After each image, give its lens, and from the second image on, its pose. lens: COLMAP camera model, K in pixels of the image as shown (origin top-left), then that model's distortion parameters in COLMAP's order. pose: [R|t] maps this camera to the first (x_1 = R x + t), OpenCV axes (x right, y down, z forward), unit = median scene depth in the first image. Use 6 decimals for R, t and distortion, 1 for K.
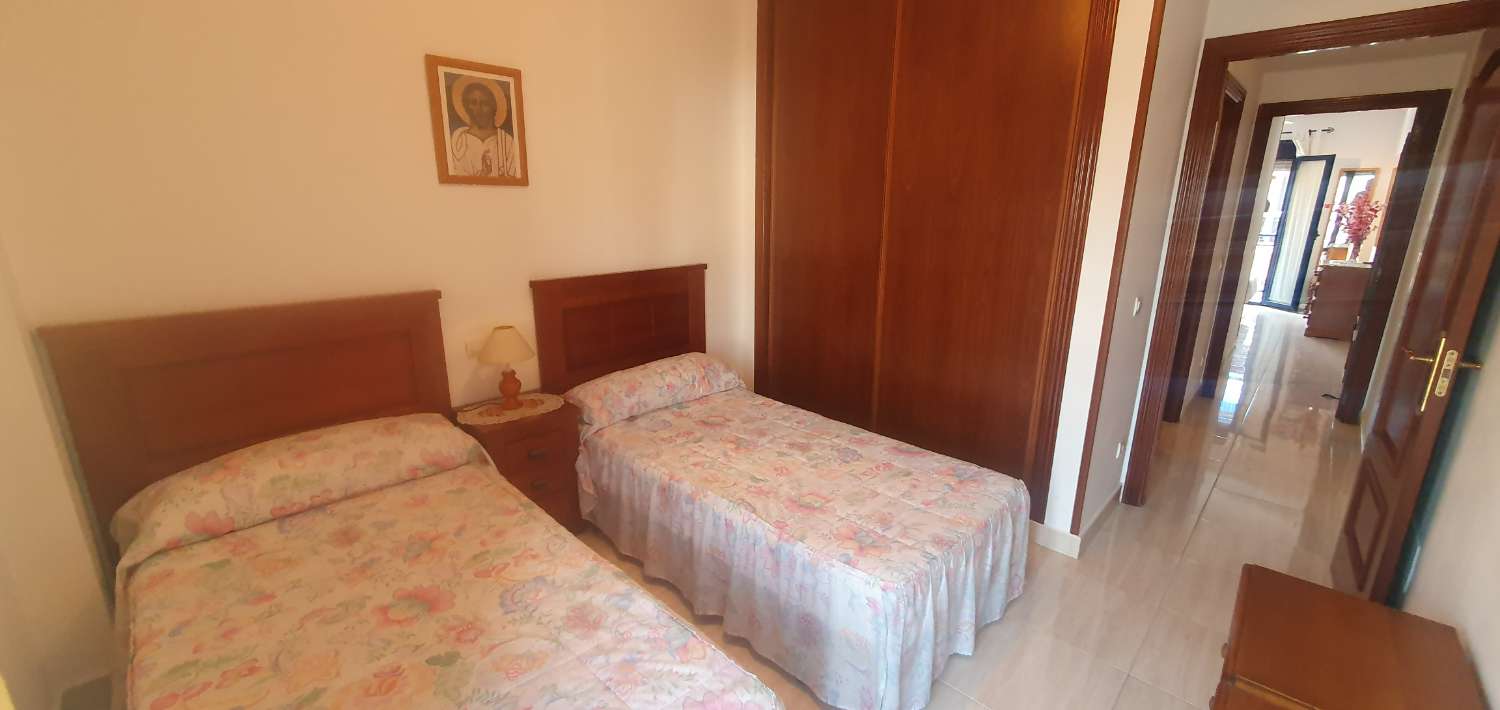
lens RADIAL K [[594.1, 0, 757.1], [0, 594.1, 353.9], [0, 0, 1]] dist [-0.000427, 0.000120]
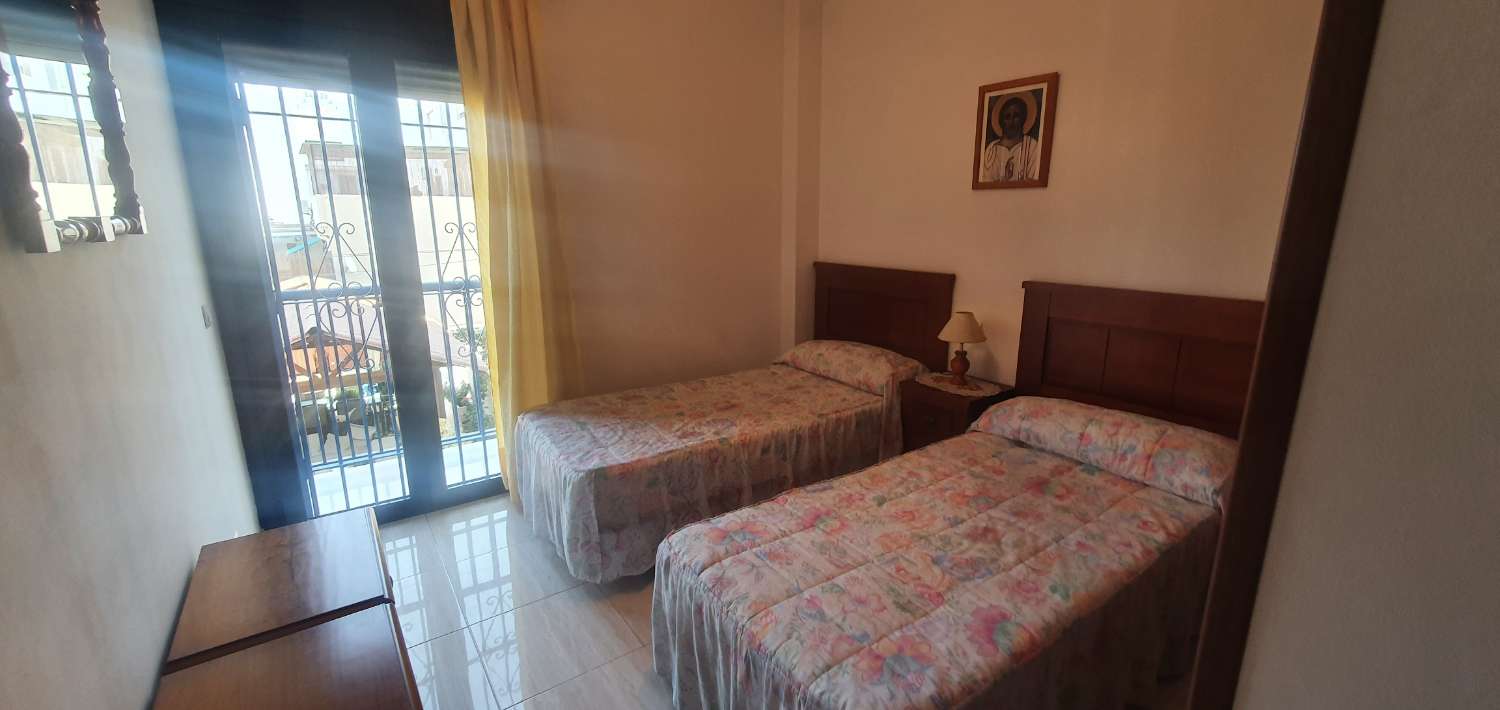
lens RADIAL K [[594.1, 0, 757.1], [0, 594.1, 353.9], [0, 0, 1]] dist [-0.000427, 0.000120]
pose [[-0.177573, 0.209355, -0.961581, 0.793165], [-0.255860, 0.933686, 0.250530, -0.160894], [0.950265, 0.290517, -0.112232, 0.801537]]
